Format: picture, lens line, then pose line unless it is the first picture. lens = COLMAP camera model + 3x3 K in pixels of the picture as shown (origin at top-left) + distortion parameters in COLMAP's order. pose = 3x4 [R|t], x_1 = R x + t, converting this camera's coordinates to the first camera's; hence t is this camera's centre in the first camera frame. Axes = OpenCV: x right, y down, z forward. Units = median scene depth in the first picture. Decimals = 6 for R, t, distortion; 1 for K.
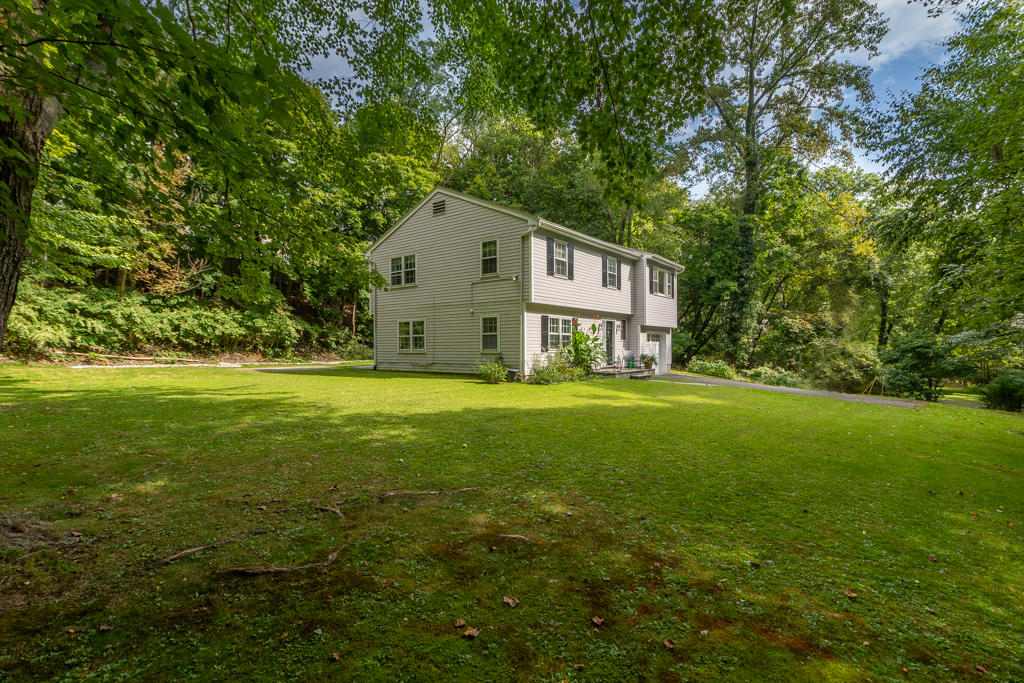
lens RADIAL K [[469.6, 0, 513.3], [0, 469.6, 333.9], [0, 0, 1]] dist [-0.001321, -0.000047]
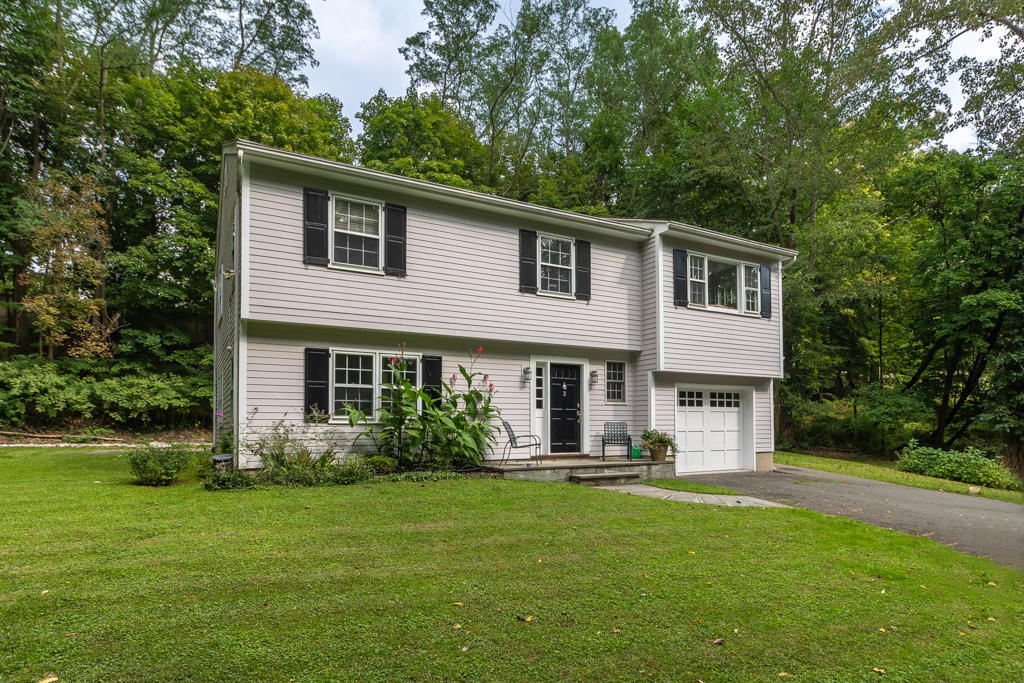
lens RADIAL K [[542.8, 0, 513.4], [0, 542.8, 411.6], [0, 0, 1]] dist [-0.000260, -0.000163]
pose [[0.911940, -0.014335, -0.410073, 0.450554], [0.012238, 0.999895, -0.007738, 0.031307], [0.410141, 0.002038, 0.912020, 0.515728]]
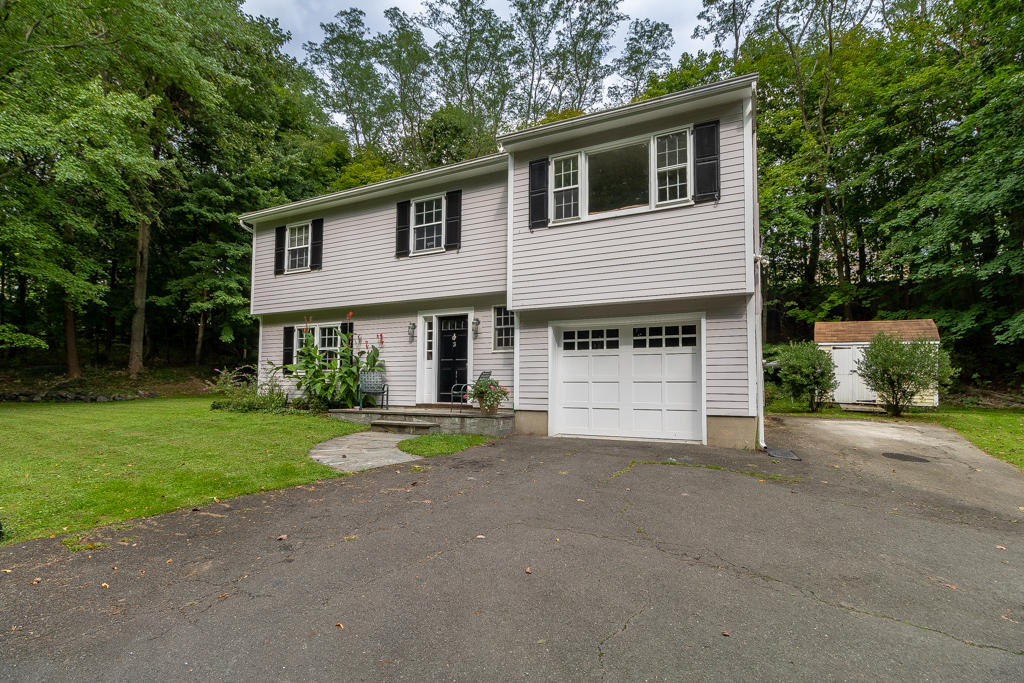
lens RADIAL K [[467.3, 0, 533.2], [0, 467.3, 362.5], [0, 0, 1]] dist [-0.001070, -0.000035]
pose [[0.226047, -0.051819, -0.972737, 0.827402], [0.015754, 0.998648, -0.049539, 0.058311], [0.973989, -0.004126, 0.226558, 1.116992]]
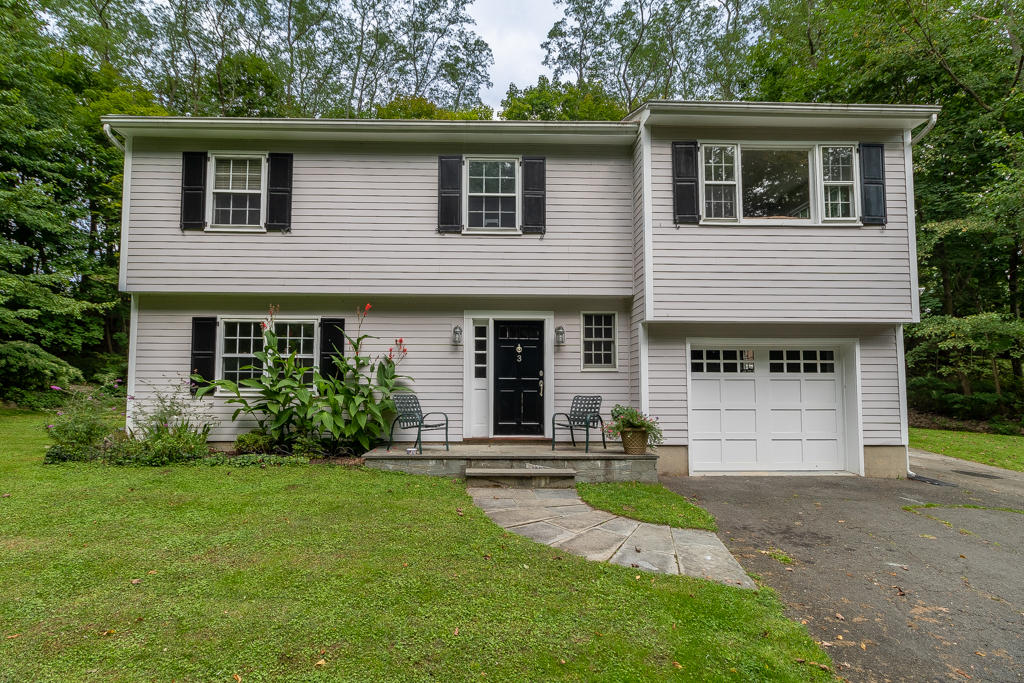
lens RADIAL K [[475.4, 0, 508.5], [0, 475.4, 367.8], [0, 0, 1]] dist [0.001187, 0.000209]
pose [[0.630005, -0.042484, -0.775428, 0.578432], [0.013849, 0.998958, -0.043479, 0.033269], [0.776467, 0.016653, 0.629937, 0.859912]]
